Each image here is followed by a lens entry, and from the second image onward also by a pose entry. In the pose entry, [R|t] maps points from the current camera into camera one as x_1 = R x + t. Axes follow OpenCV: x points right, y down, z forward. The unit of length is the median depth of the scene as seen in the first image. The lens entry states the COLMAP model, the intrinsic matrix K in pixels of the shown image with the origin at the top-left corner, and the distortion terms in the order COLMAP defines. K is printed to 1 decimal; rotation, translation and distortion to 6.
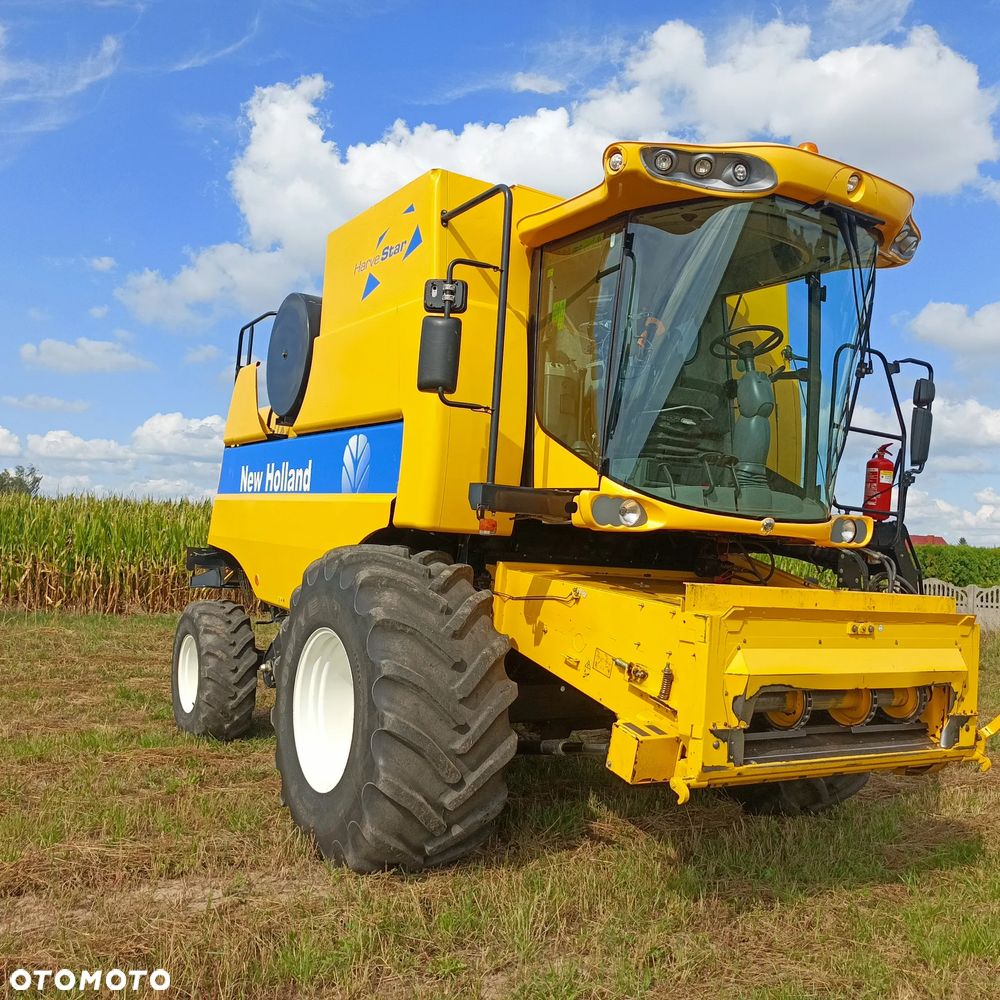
lens RADIAL K [[958.2, 0, 500.0], [0, 958.2, 500.0], [0, 0, 1]] dist [0.006862, -0.020197]
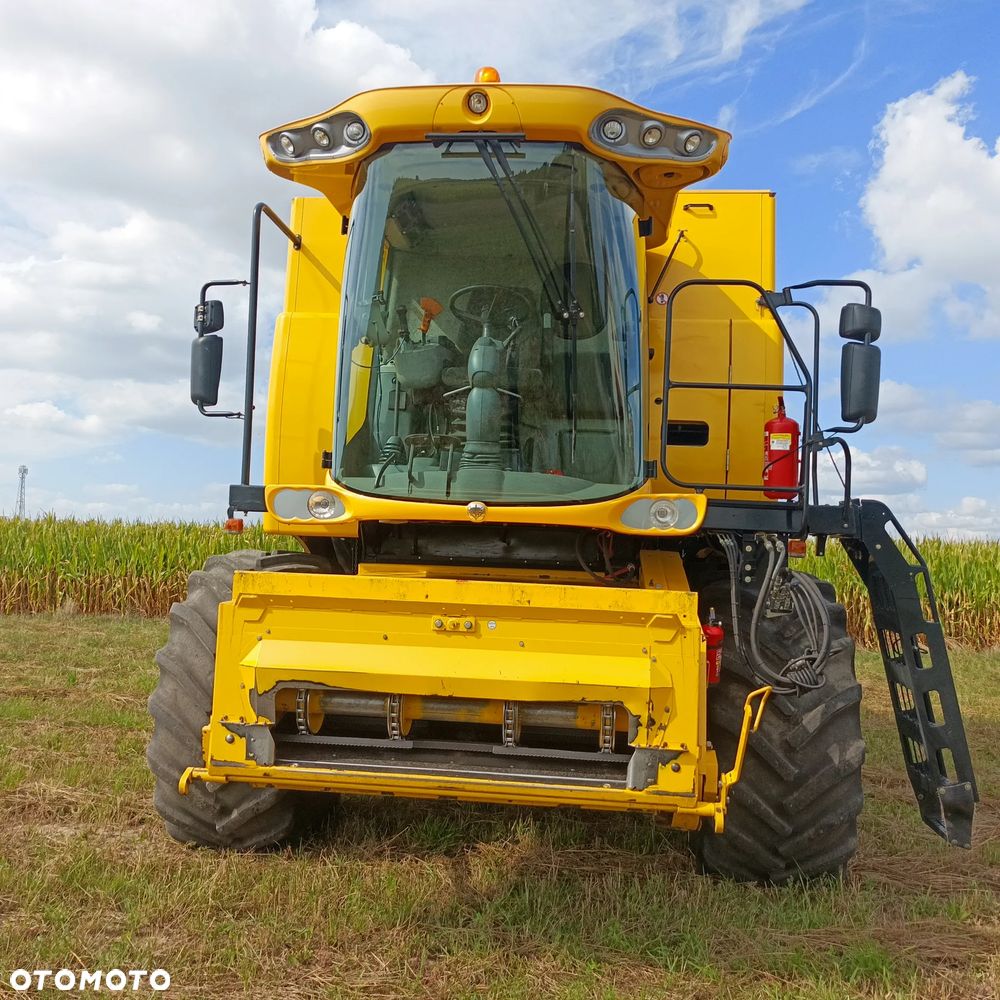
lens RADIAL K [[947.3, 0, 500.0], [0, 947.3, 500.0], [0, 0, 1]] dist [0.030739, -0.024122]
pose [[0.800309, -0.062893, -0.596280, 0.849240], [0.041296, 0.997904, -0.049828, 0.063783], [0.598164, 0.015254, 0.801228, 0.333432]]
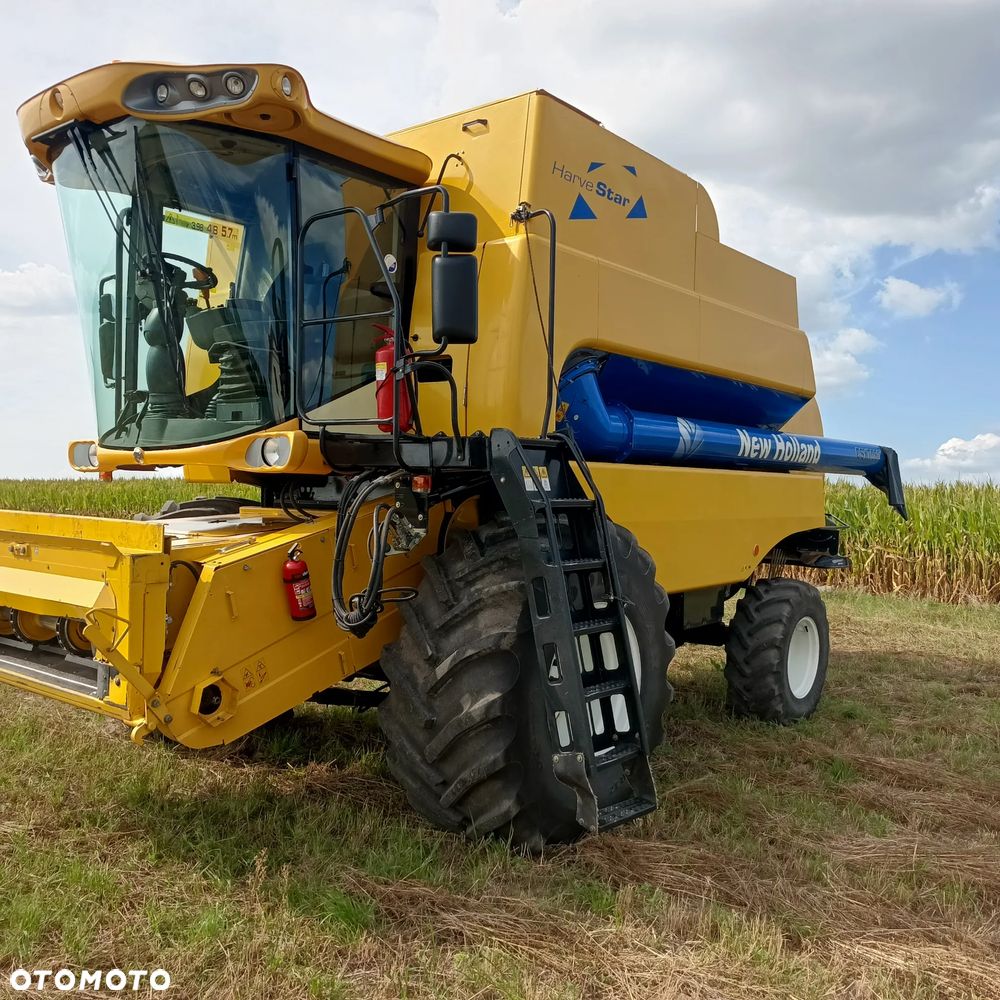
lens RADIAL K [[947.3, 0, 500.0], [0, 947.3, 500.0], [0, 0, 1]] dist [0.030739, -0.024122]
pose [[0.339107, -0.045735, -0.939635, 1.394195], [0.040172, 0.998610, -0.034108, 0.127527], [0.939890, -0.026180, 0.340473, 1.057574]]
